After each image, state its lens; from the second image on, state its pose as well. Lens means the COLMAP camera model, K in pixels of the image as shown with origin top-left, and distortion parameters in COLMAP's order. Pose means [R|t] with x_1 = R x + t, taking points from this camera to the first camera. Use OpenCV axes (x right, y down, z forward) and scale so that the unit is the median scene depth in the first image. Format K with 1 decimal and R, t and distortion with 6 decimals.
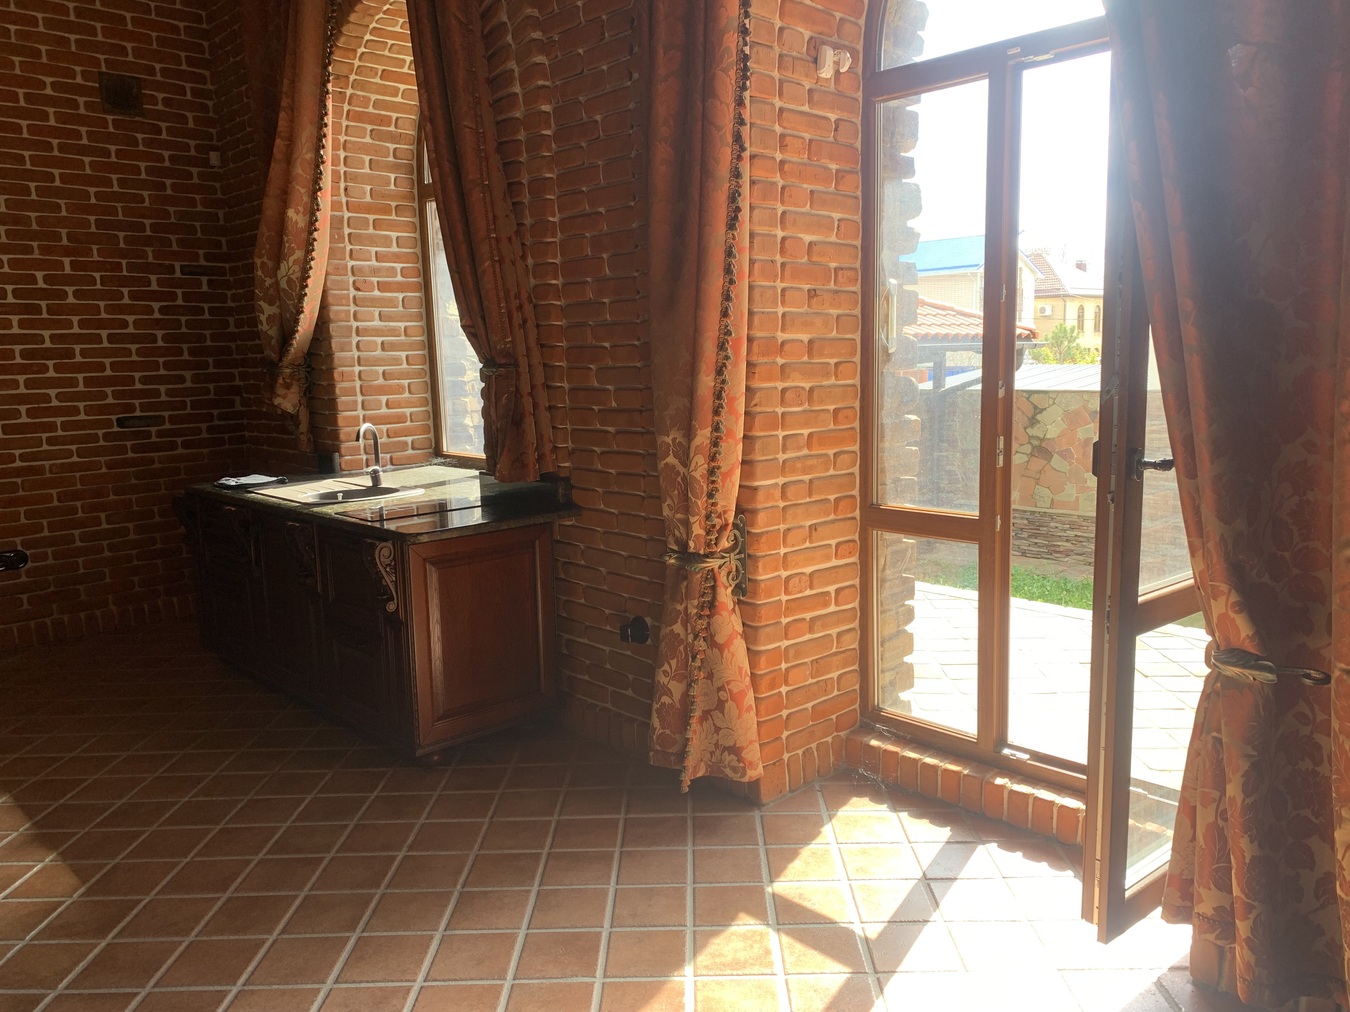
lens RADIAL K [[1103.8, 0, 683.2], [0, 1103.8, 525.4], [0, 0, 1]] dist [0.182971, -0.521497]
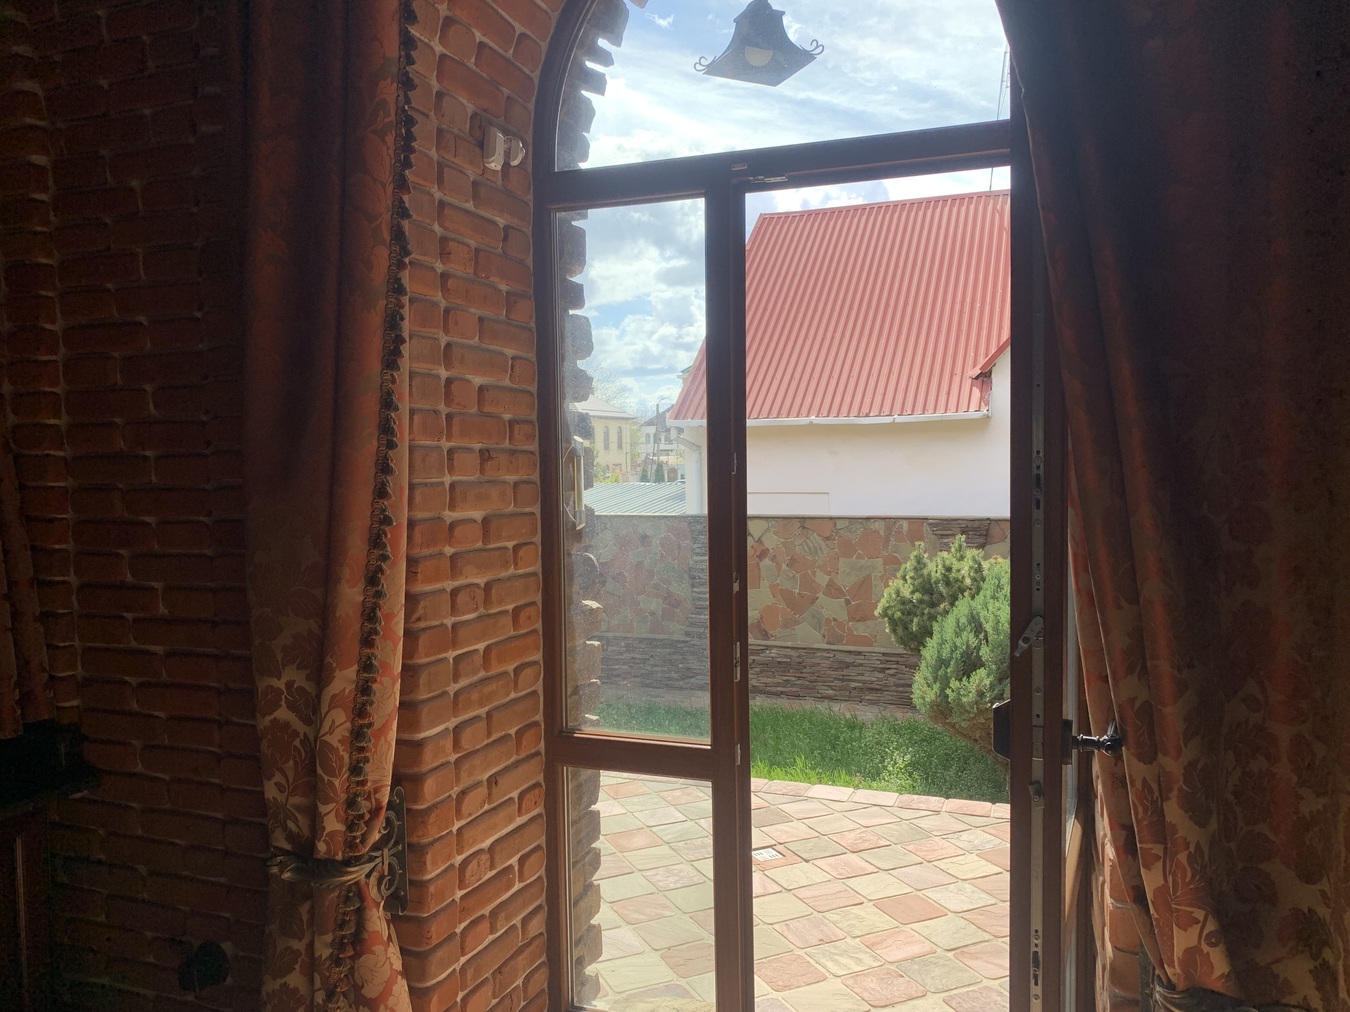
lens RADIAL K [[1029.7, 0, 680.9], [0, 1029.7, 503.8], [0, 0, 1]] dist [0.024990, -0.023677]
pose [[0.890703, -0.011651, 0.454436, -0.074515], [0.057637, 0.994498, -0.087473, -0.112390], [-0.450916, 0.104105, 0.886474, 0.360075]]
